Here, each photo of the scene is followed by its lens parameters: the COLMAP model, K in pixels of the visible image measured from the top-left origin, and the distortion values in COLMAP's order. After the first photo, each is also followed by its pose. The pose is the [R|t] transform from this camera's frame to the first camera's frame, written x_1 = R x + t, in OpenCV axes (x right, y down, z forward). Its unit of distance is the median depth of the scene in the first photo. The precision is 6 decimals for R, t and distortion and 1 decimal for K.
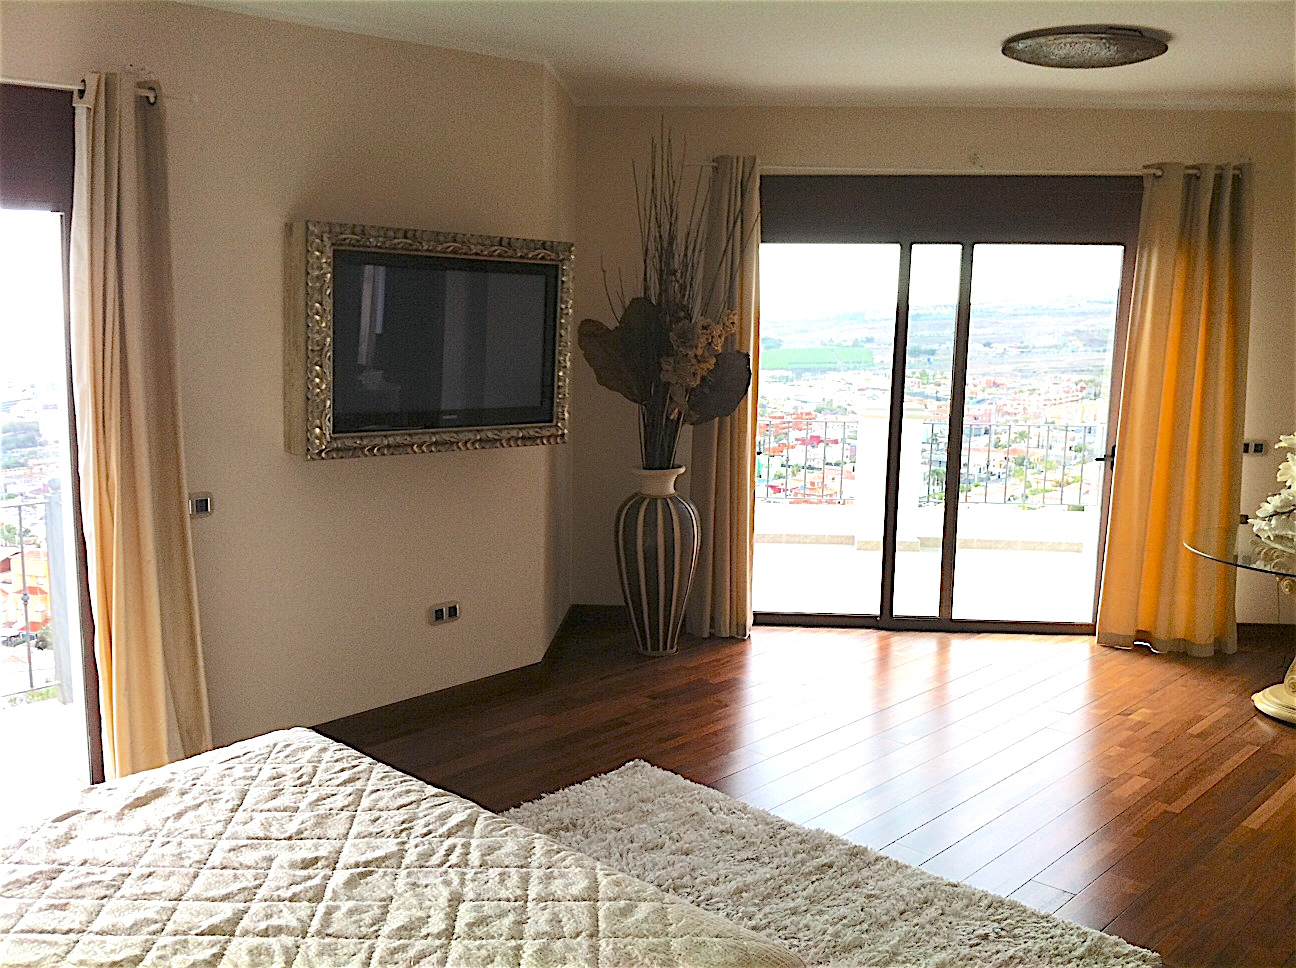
lens RADIAL K [[1195.8, 0, 648.0], [0, 1195.8, 484.0], [0, 0, 1]] dist [0.113313, -0.320495]
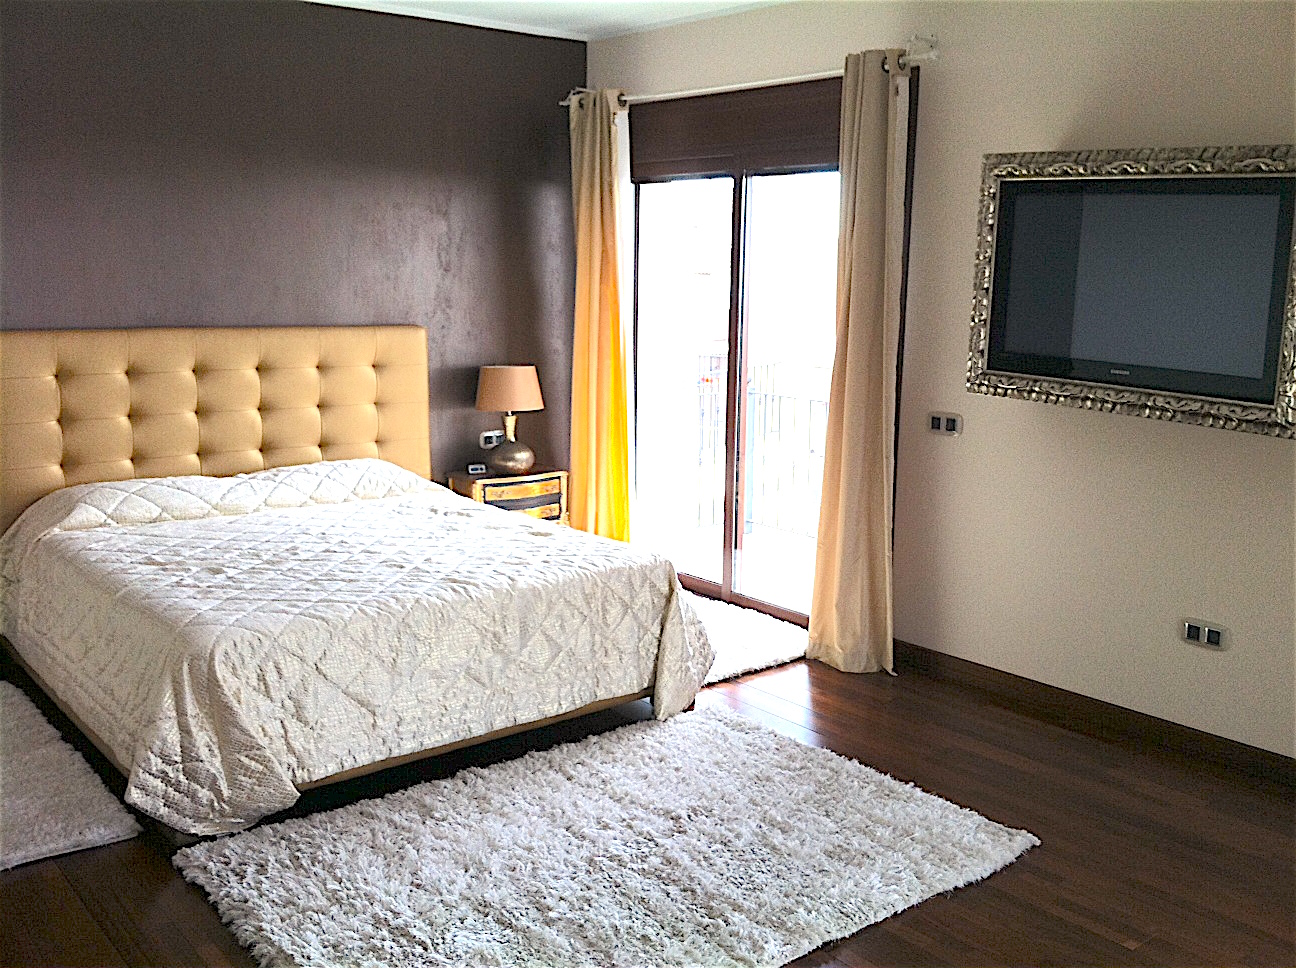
lens RADIAL K [[1256.8, 0, 648.0], [0, 1256.8, 484.0], [0, 0, 1]] dist [0.132192, -0.394611]
pose [[-0.129335, 0.161136, -0.978421, 0.830110], [-0.168322, 0.968821, 0.181805, -0.095564], [0.977211, 0.188203, -0.098179, 0.871997]]
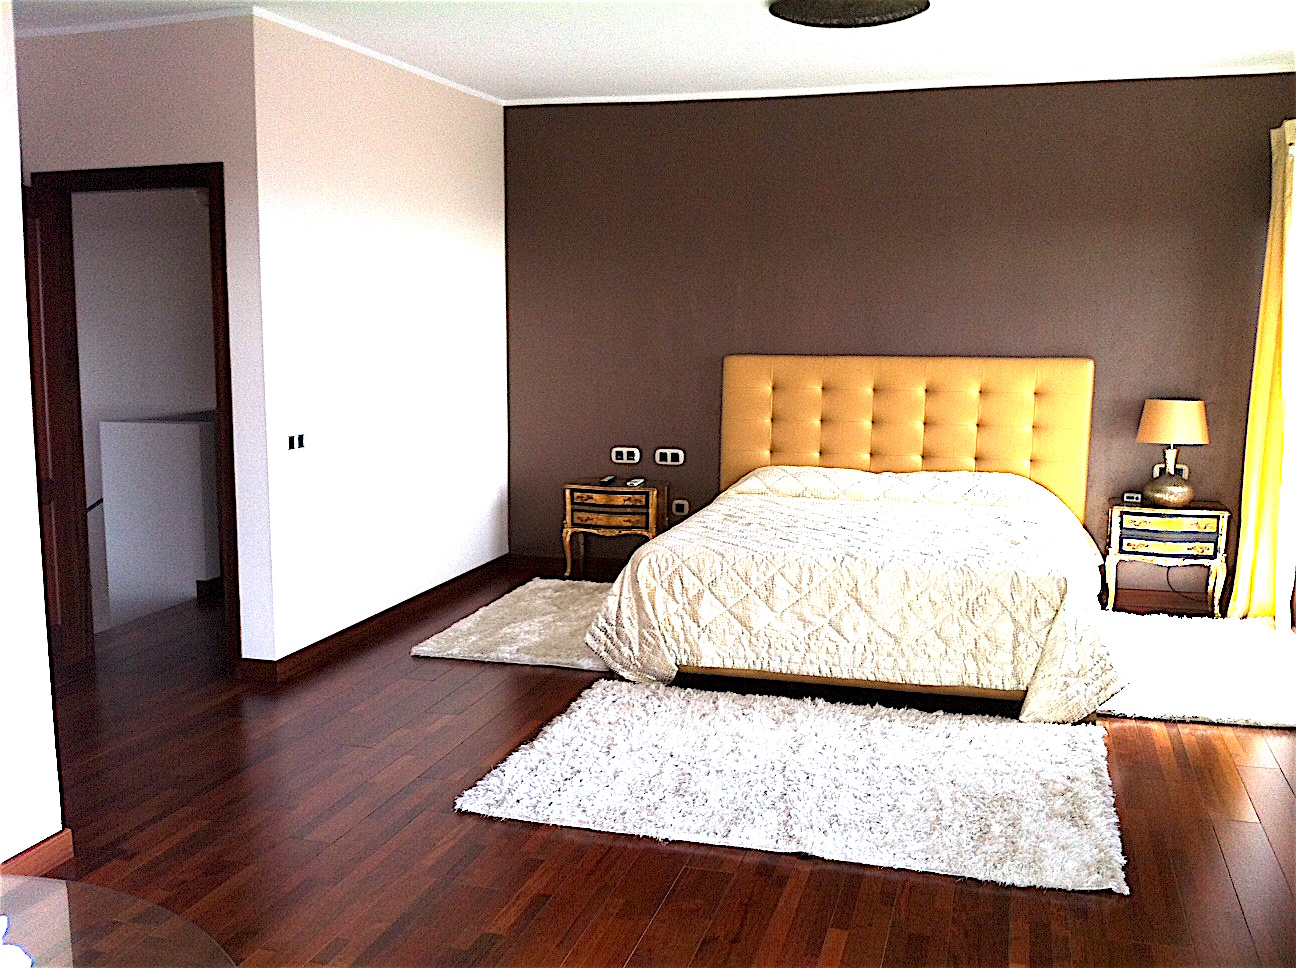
lens RADIAL K [[1256.8, 0, 648.0], [0, 1256.8, 484.0], [0, 0, 1]] dist [0.132192, -0.394611]
pose [[-0.900586, 0.054662, -0.431228, 0.597959], [-0.067454, 0.962469, 0.262875, -0.191105], [0.429413, 0.265829, -0.863099, 1.599638]]
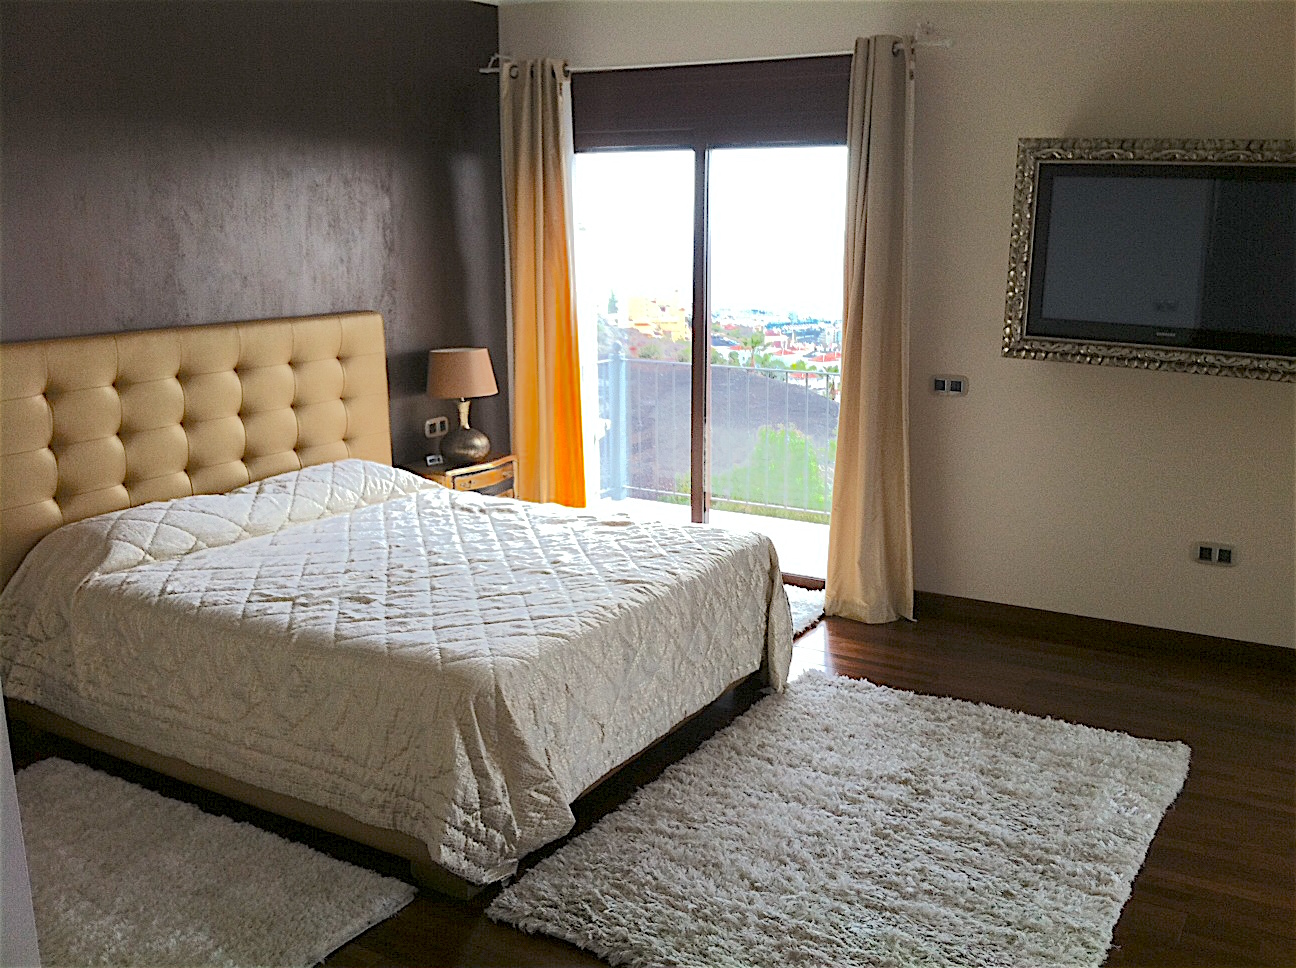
lens RADIAL K [[1256.8, 0, 648.0], [0, 1256.8, 484.0], [0, 0, 1]] dist [0.132192, -0.394611]
pose [[0.218606, 0.196720, -0.955779, 0.806021], [-0.147443, 0.974882, 0.166928, -0.053370], [0.964610, 0.104431, 0.242120, 0.419404]]
